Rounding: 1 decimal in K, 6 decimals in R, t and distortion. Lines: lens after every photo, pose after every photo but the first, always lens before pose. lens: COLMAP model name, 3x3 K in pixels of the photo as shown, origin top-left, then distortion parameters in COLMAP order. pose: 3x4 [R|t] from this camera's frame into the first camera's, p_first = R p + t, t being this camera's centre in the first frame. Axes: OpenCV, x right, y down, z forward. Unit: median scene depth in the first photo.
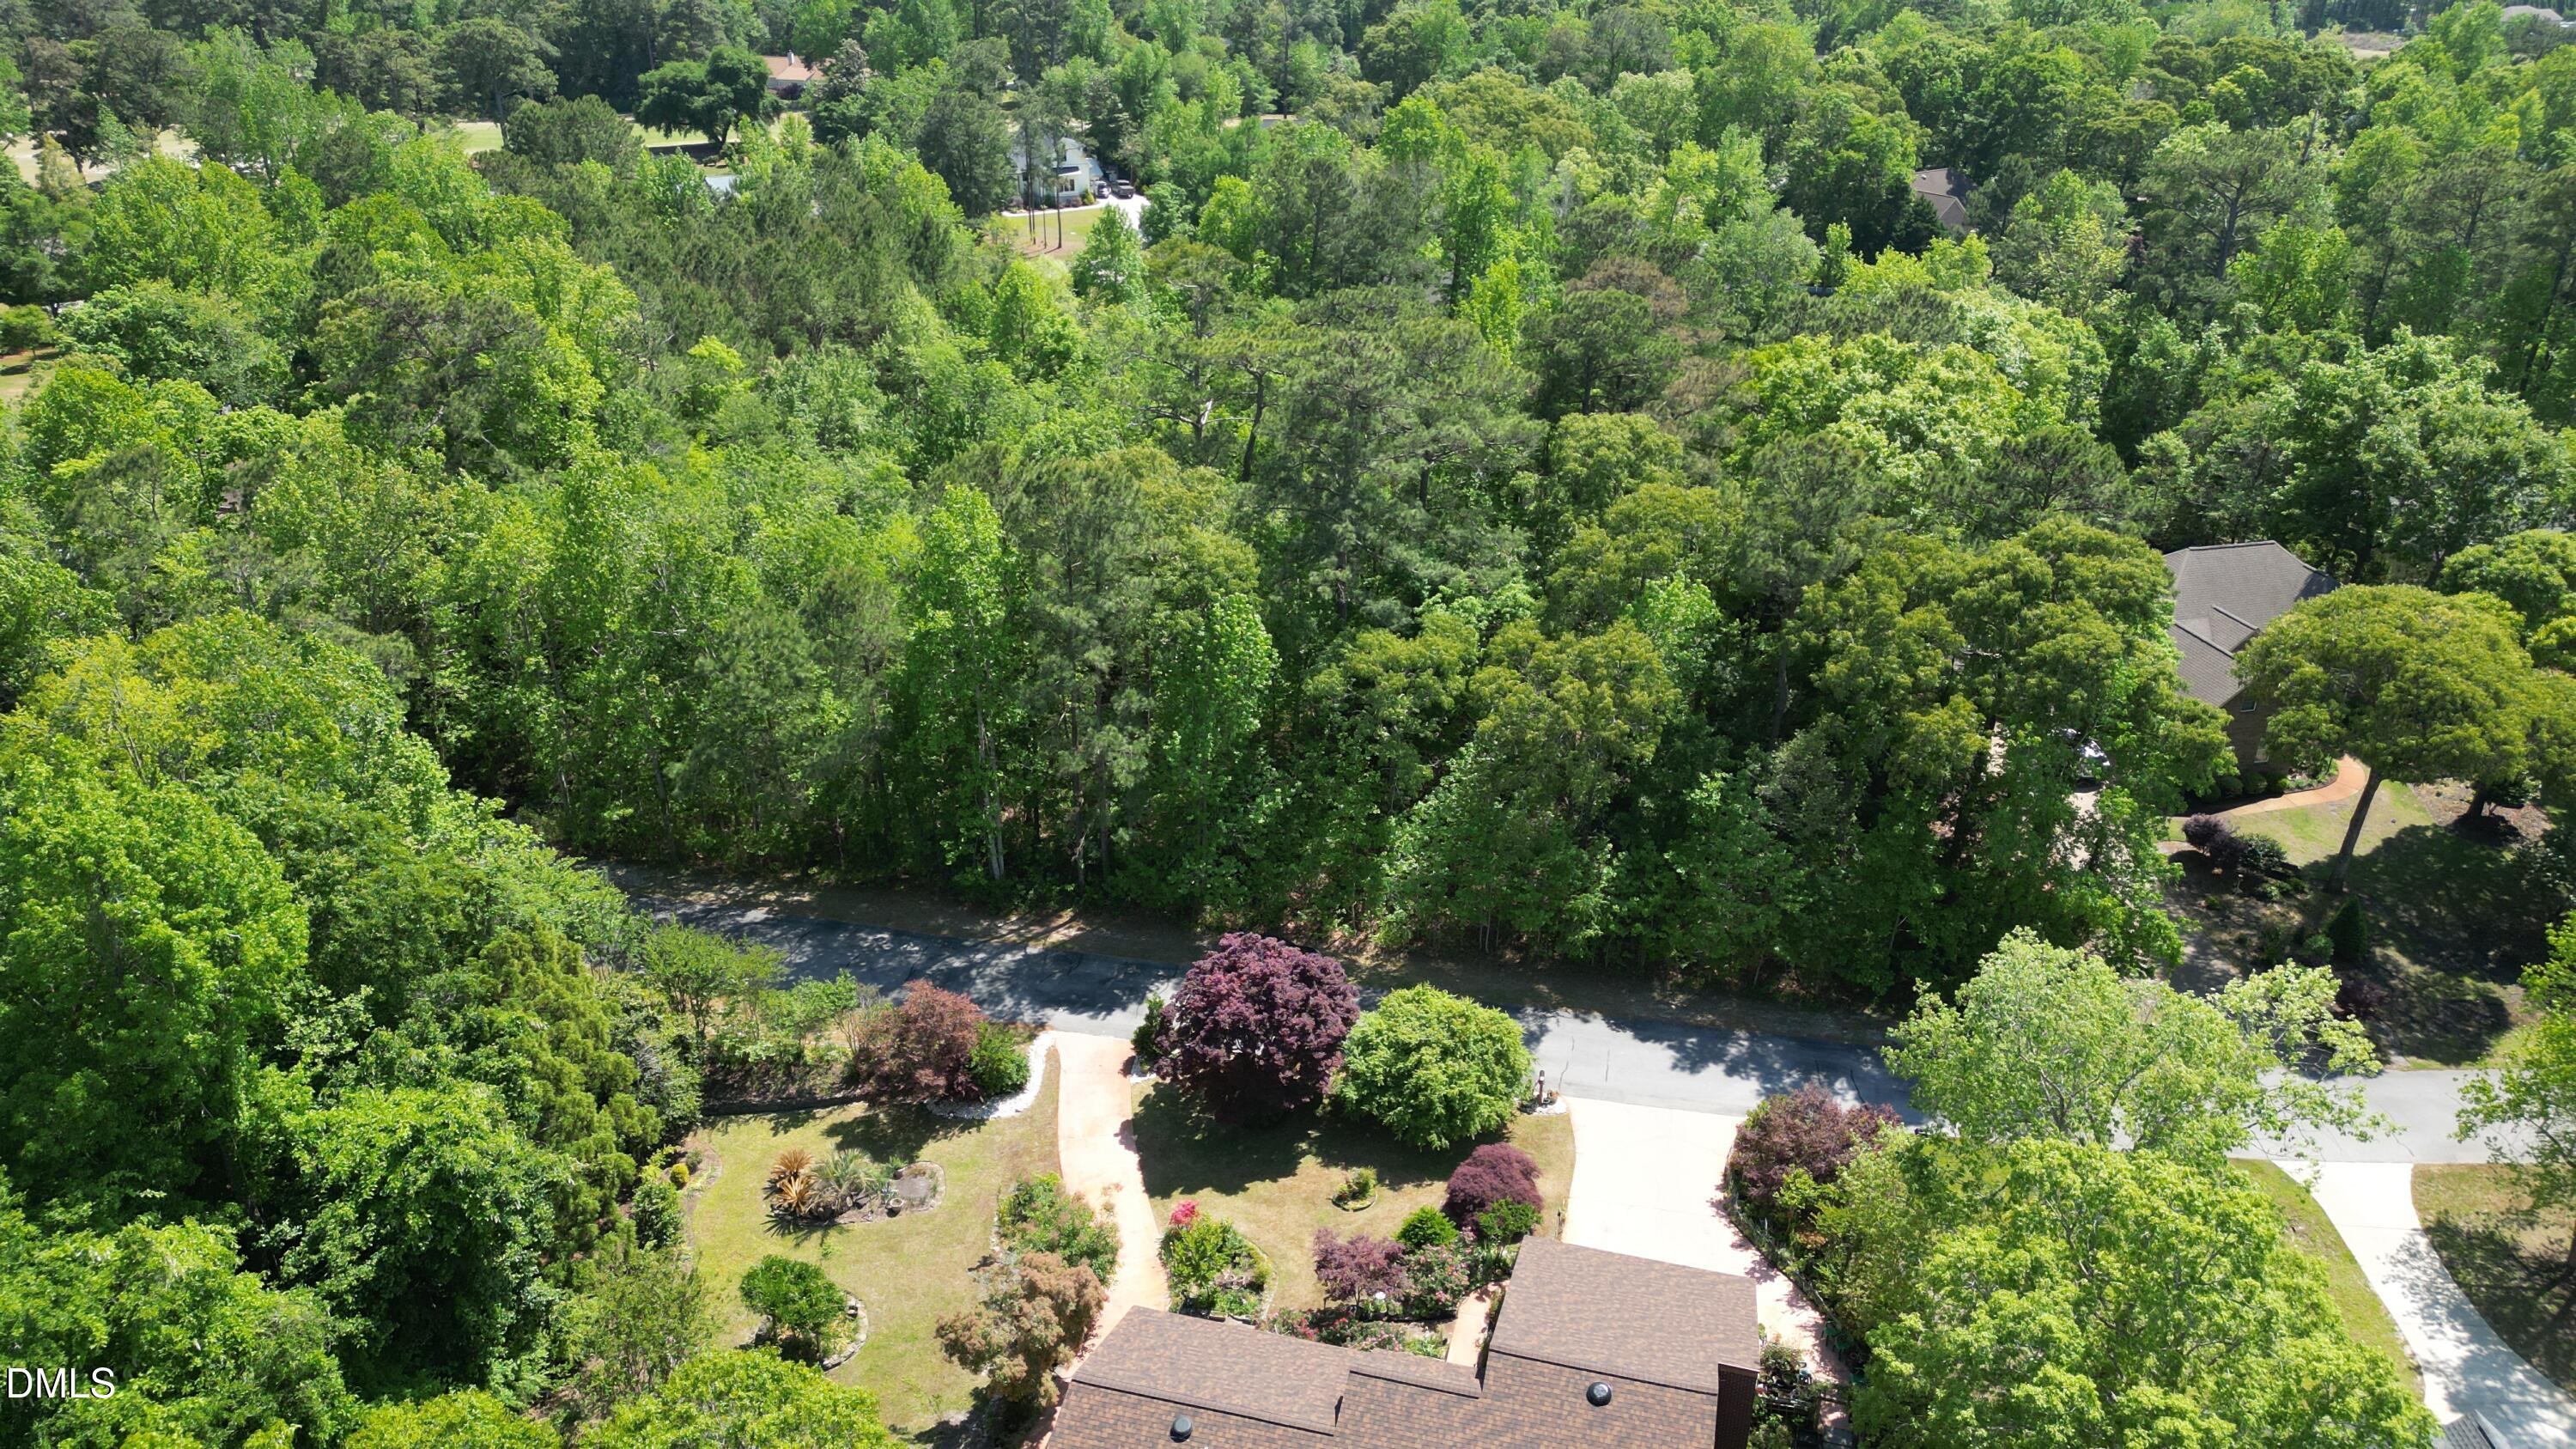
lens RADIAL K [[1811.0, 0, 1292.6], [0, 1811.0, 743.5], [0, 0, 1]] dist [0.060443, -0.040504]
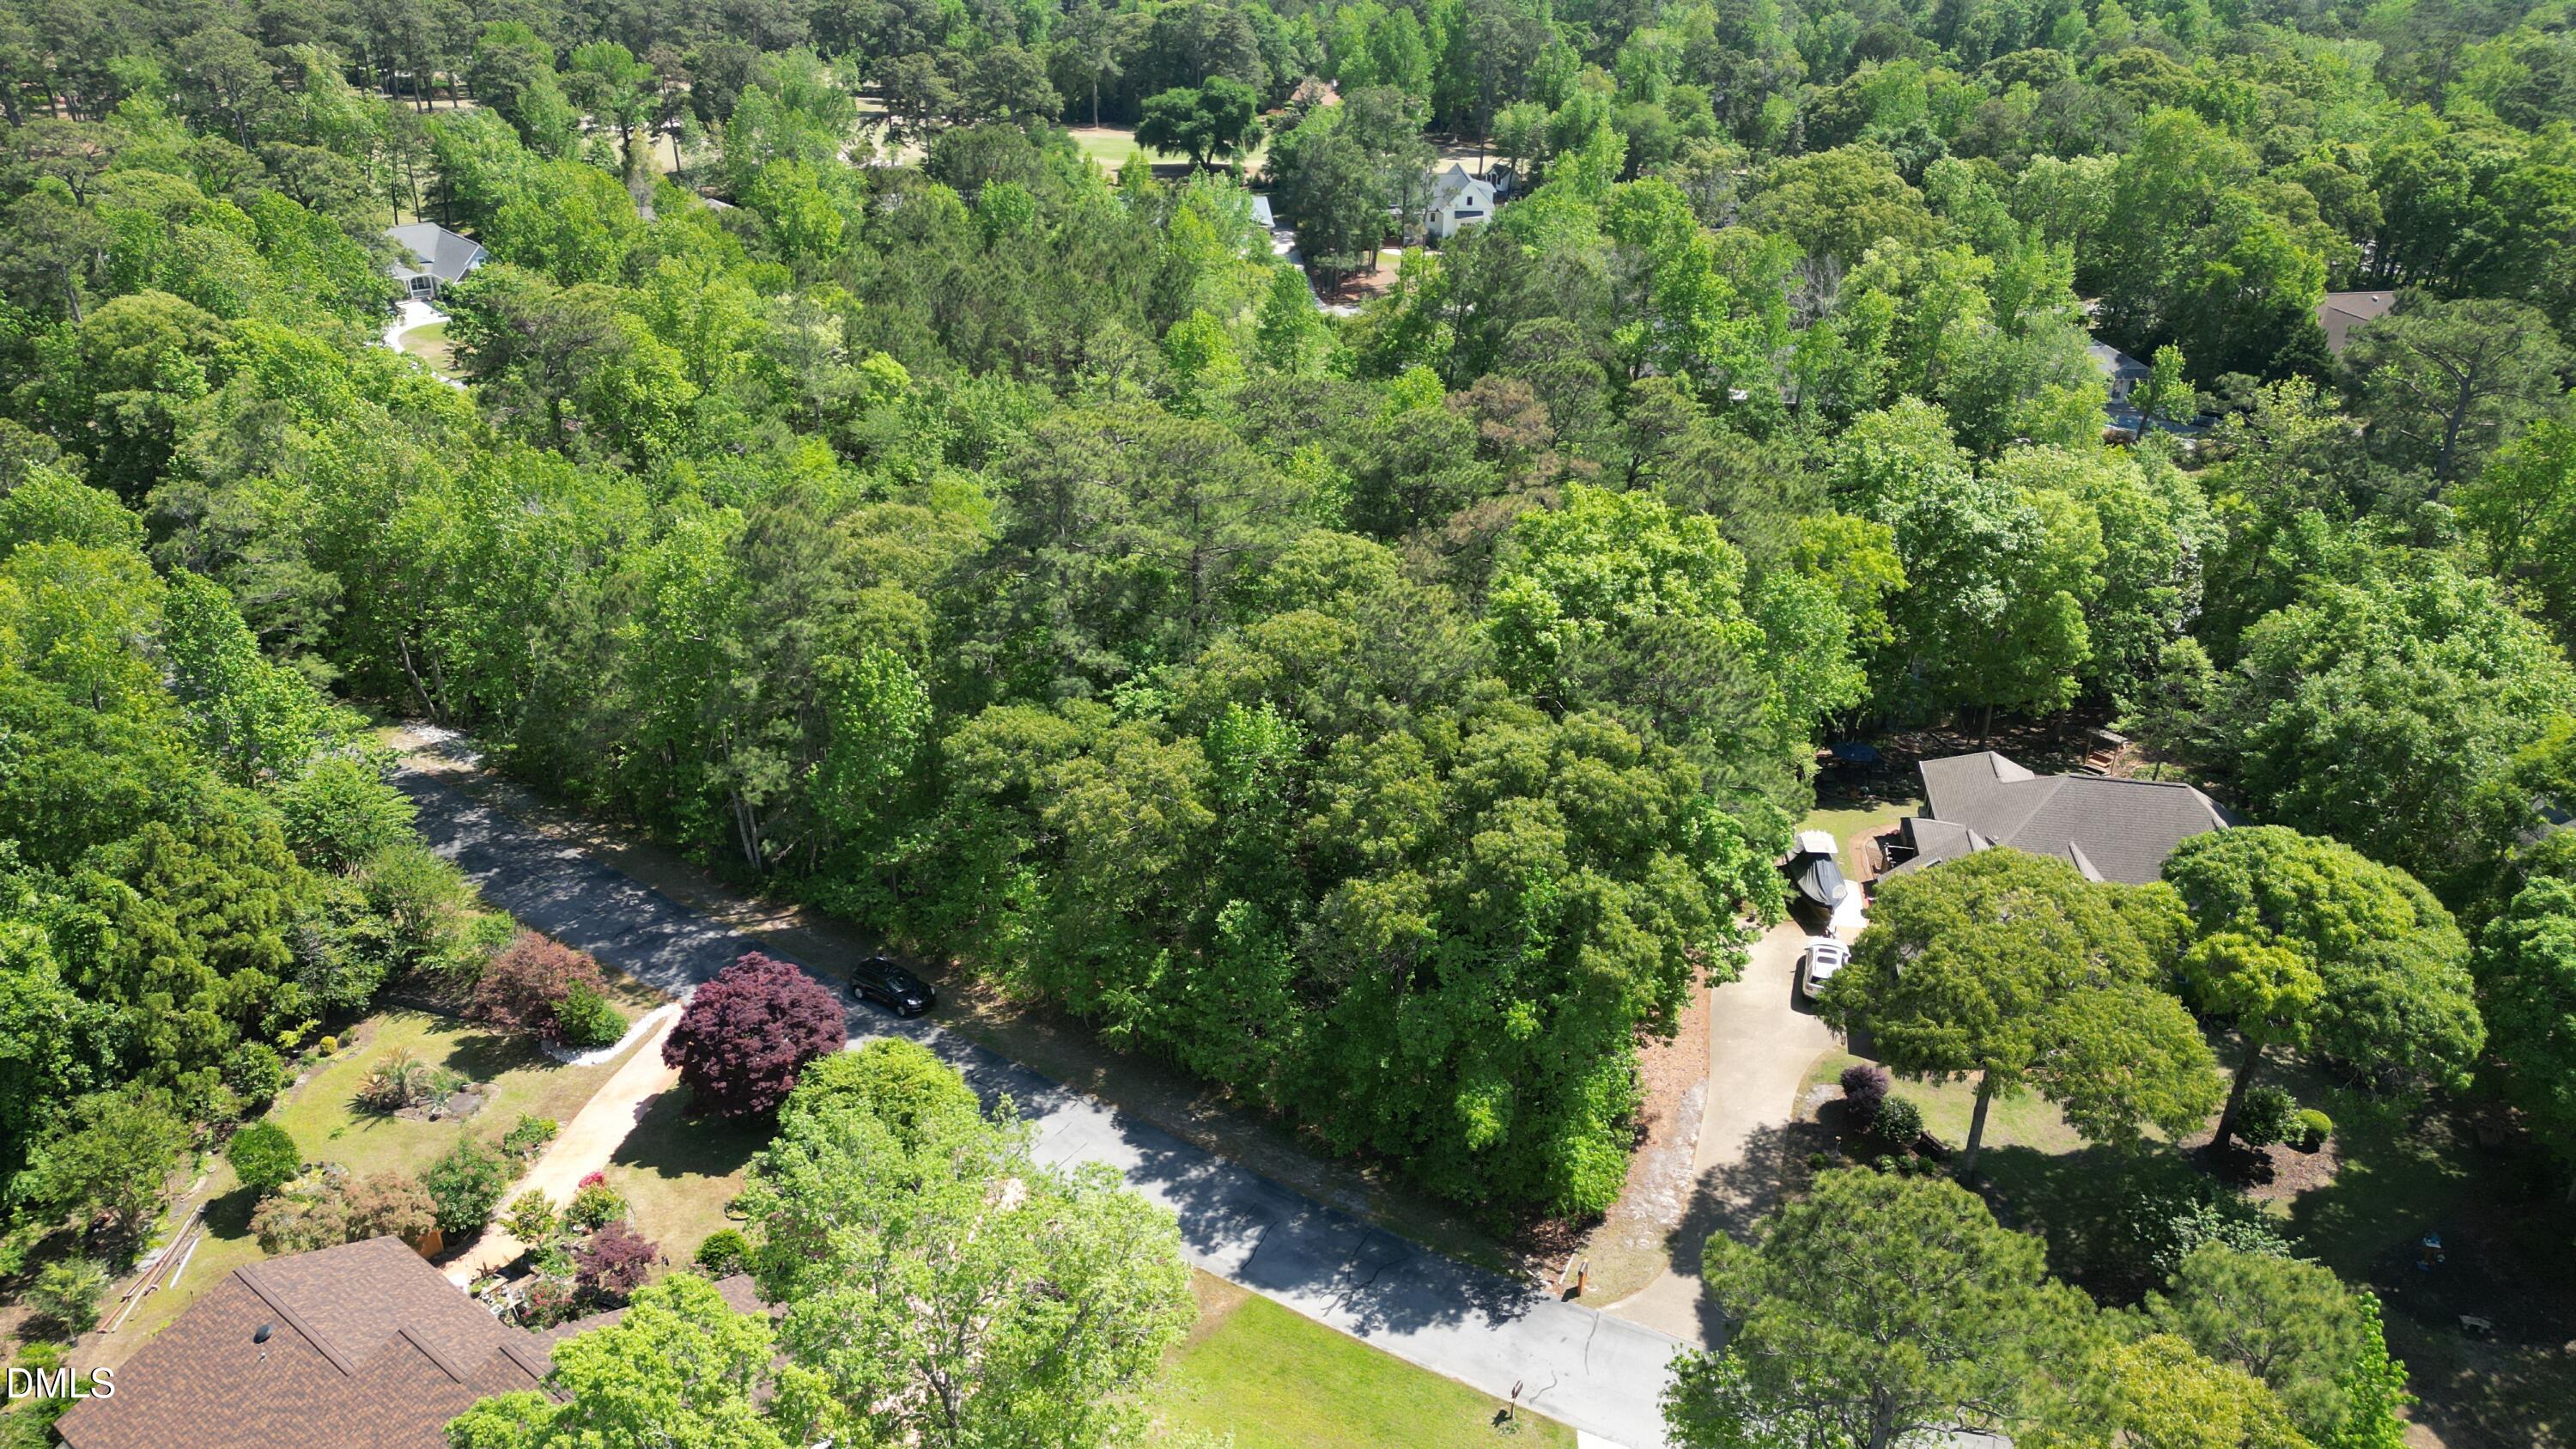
lens RADIAL K [[1811.0, 0, 1292.6], [0, 1811.0, 743.5], [0, 0, 1]] dist [0.060443, -0.040504]
pose [[0.918774, 0.179532, -0.351601, 0.539686], [-0.180875, 0.983069, 0.029322, -0.095120], [0.350912, 0.036656, 0.935691, 0.058186]]
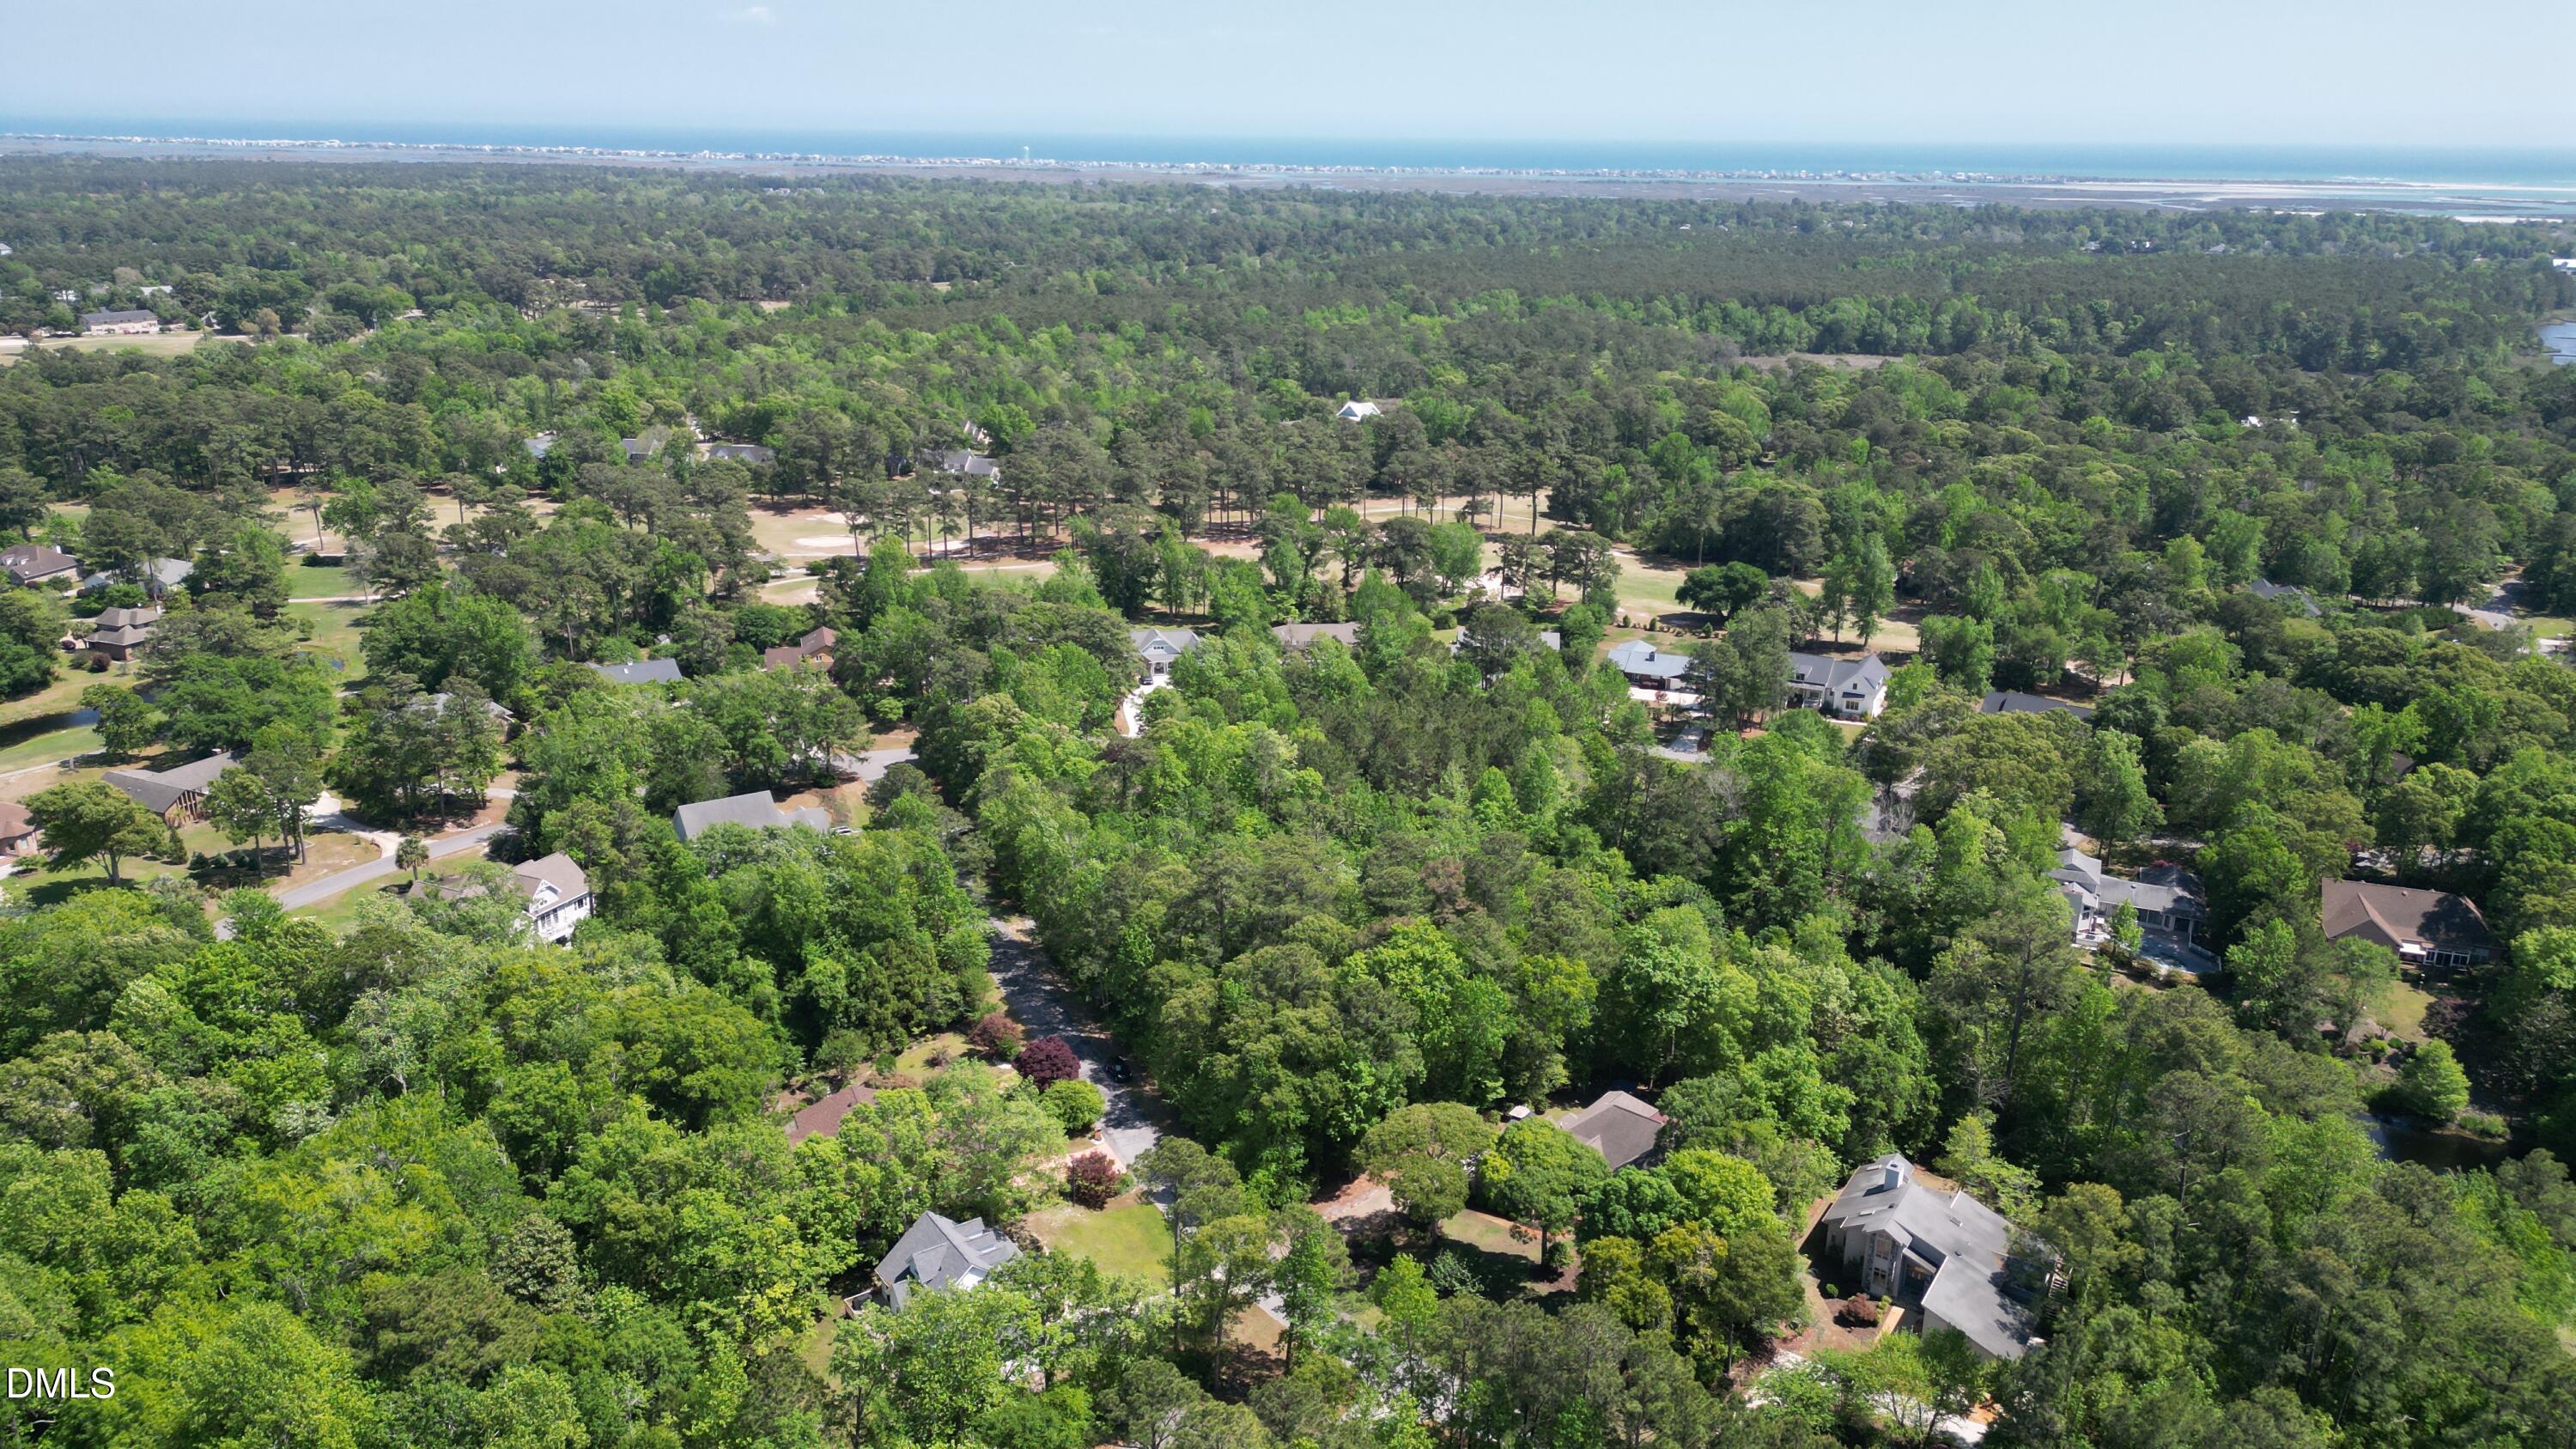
lens RADIAL K [[1811.0, 0, 1292.6], [0, 1811.0, 743.5], [0, 0, 1]] dist [0.060443, -0.040504]
pose [[0.608097, 0.253070, -0.752445, 1.870429], [-0.356044, 0.934096, 0.026424, -0.446967], [0.709543, 0.251835, 0.658125, -0.607720]]
